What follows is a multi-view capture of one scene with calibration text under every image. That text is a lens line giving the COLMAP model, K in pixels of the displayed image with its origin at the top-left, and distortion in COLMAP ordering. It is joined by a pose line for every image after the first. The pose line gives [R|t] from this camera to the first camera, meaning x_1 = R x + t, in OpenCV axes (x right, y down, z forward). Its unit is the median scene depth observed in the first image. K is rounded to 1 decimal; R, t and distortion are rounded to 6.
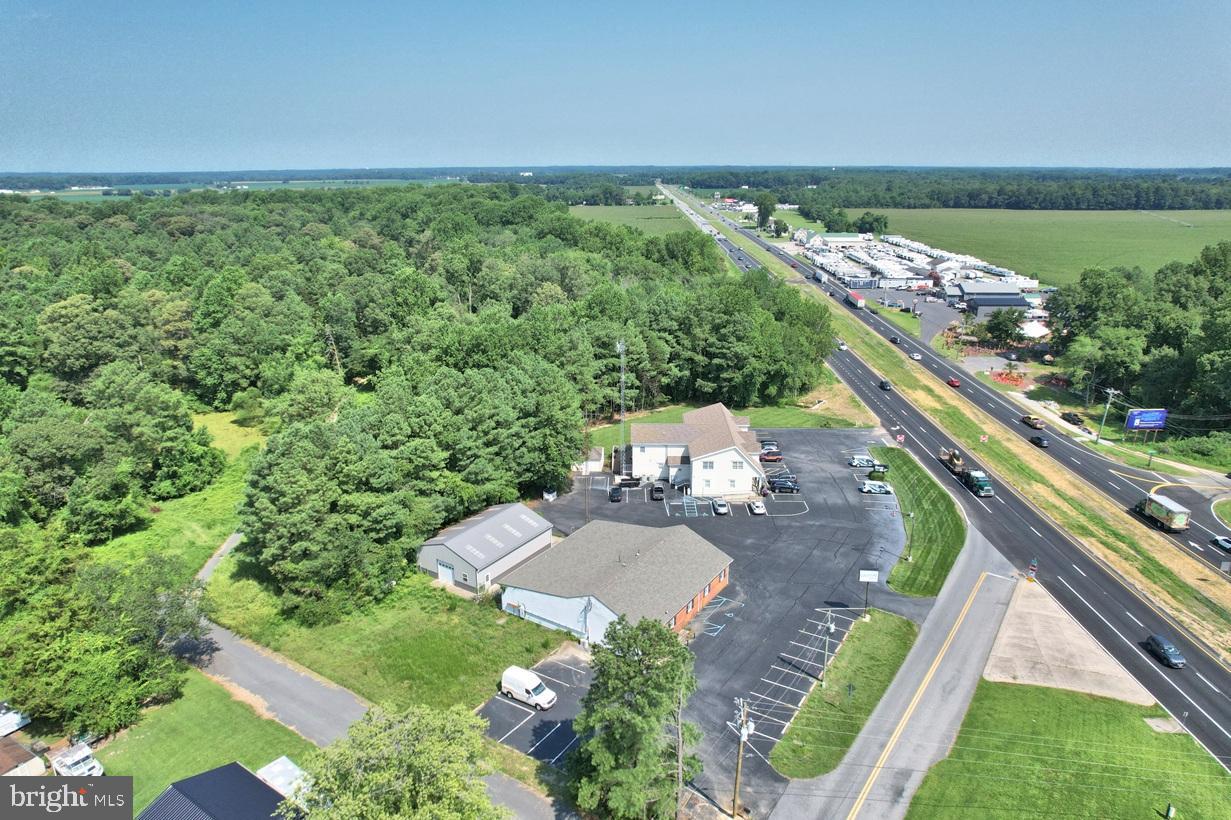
lens RADIAL K [[785.9, 0, 608.6], [0, 785.9, 413.3], [0, 0, 1]] dist [-0.069362, 0.058842]
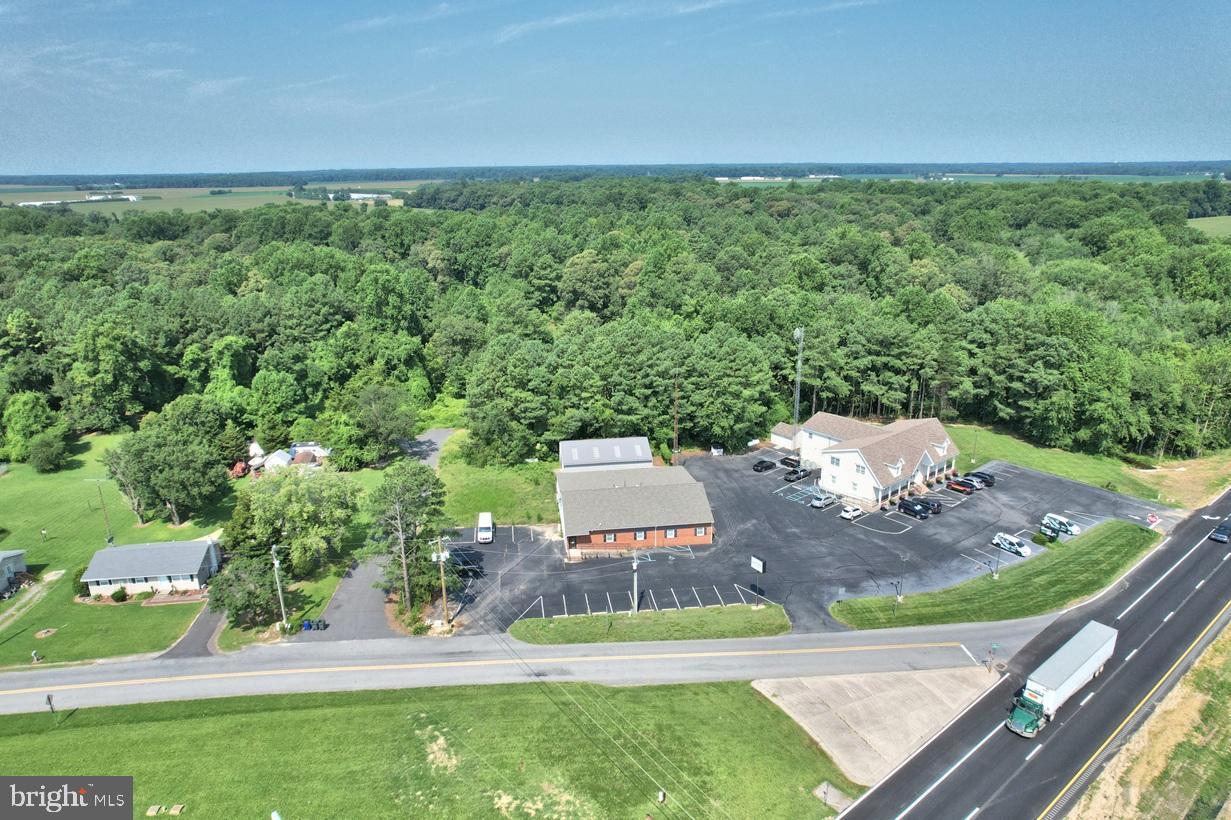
lens RADIAL K [[785.9, 0, 608.6], [0, 785.9, 413.3], [0, 0, 1]] dist [-0.069362, 0.058842]
pose [[0.655442, 0.229382, -0.719569, 0.592058], [-0.222861, 0.969079, 0.105920, -0.032197], [0.721616, 0.090939, 0.686295, 0.088834]]
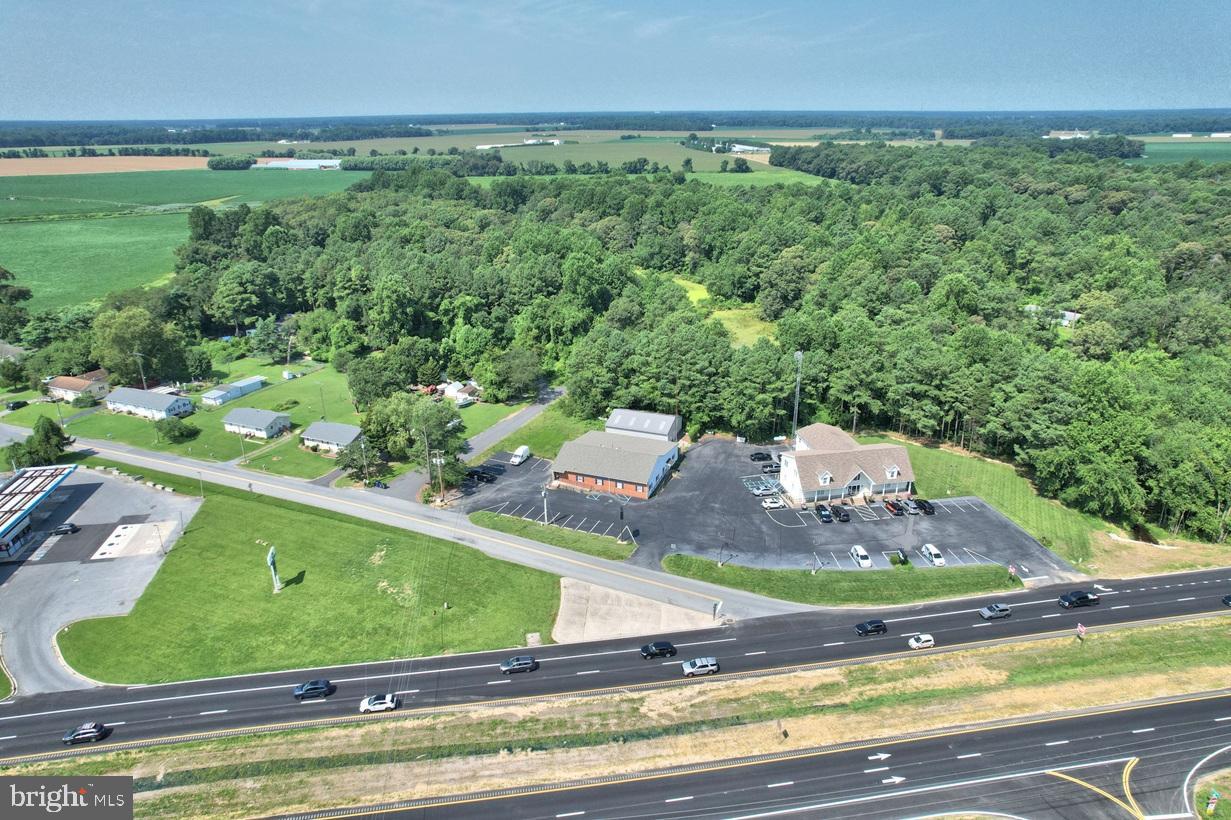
lens RADIAL K [[785.9, 0, 608.6], [0, 785.9, 413.3], [0, 0, 1]] dist [-0.069362, 0.058842]
pose [[0.207558, 0.361086, -0.909140, 1.081644], [-0.290128, 0.910286, 0.295305, -0.270146], [0.934209, 0.202474, 0.293699, 0.324214]]
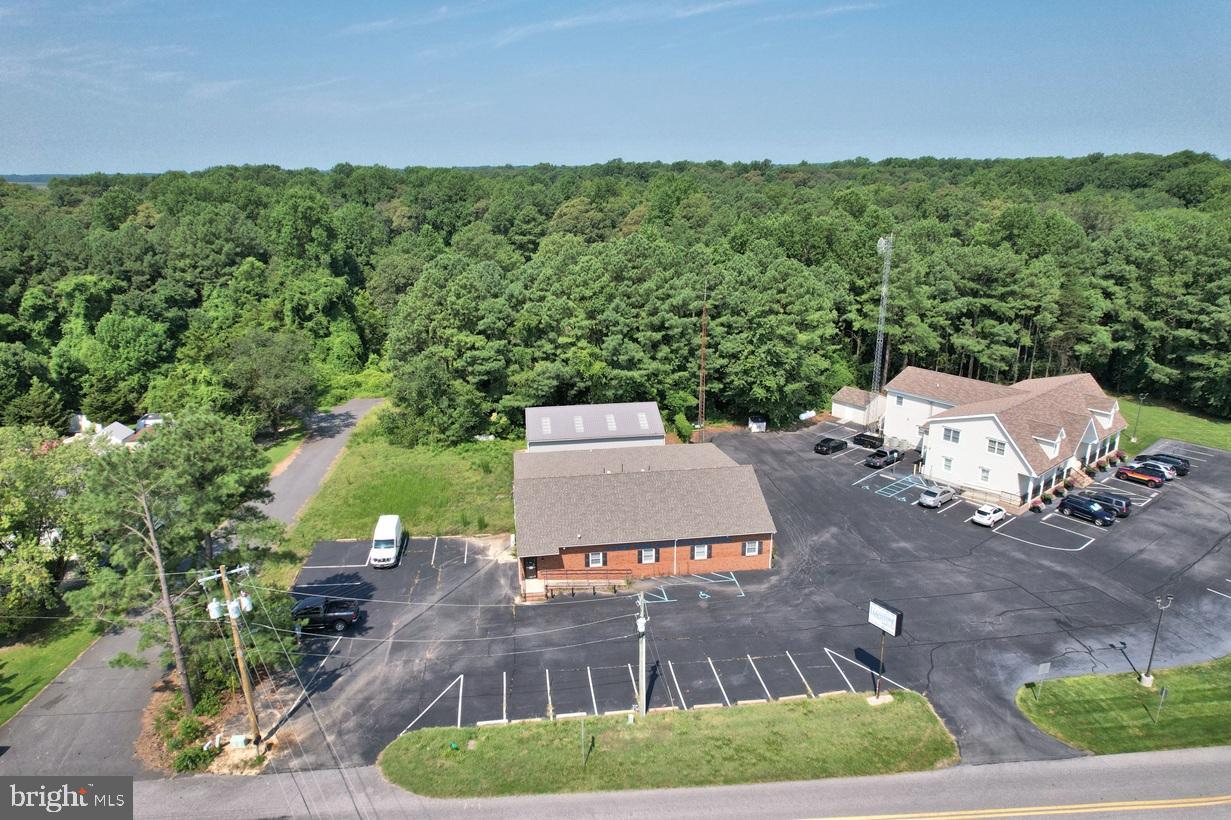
lens RADIAL K [[787.9, 0, 610.1], [0, 787.9, 411.5], [0, 0, 1]] dist [-0.089231, 0.091697]
pose [[0.657353, 0.226389, -0.718773, 0.364824], [-0.224269, 0.969361, 0.100211, 0.042555], [0.719438, 0.095324, 0.687984, 0.329623]]
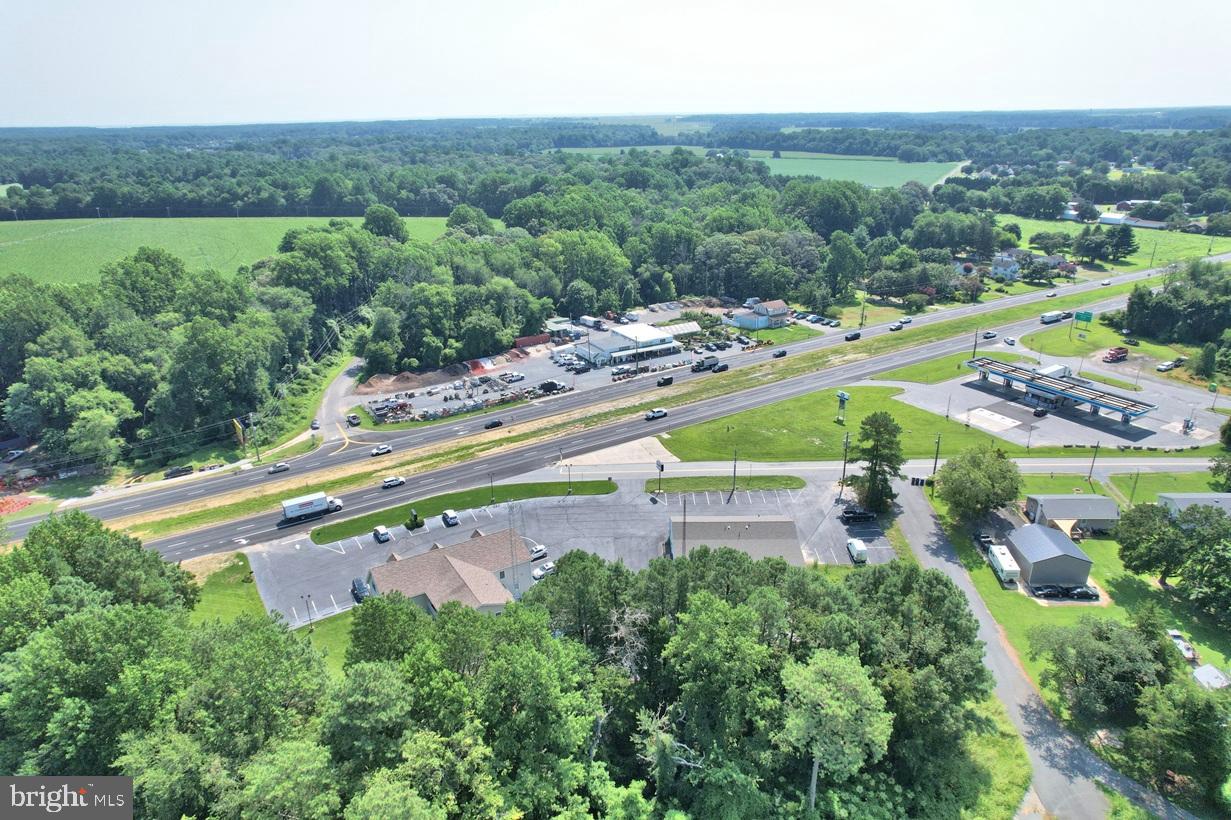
lens RADIAL K [[785.9, 0, 608.6], [0, 785.9, 413.3], [0, 0, 1]] dist [-0.069362, 0.058842]
pose [[-0.546154, -0.287637, 0.786753, -0.604291], [0.270935, 0.828064, 0.490820, -0.499478], [-0.792660, 0.481222, -0.374320, 1.106285]]
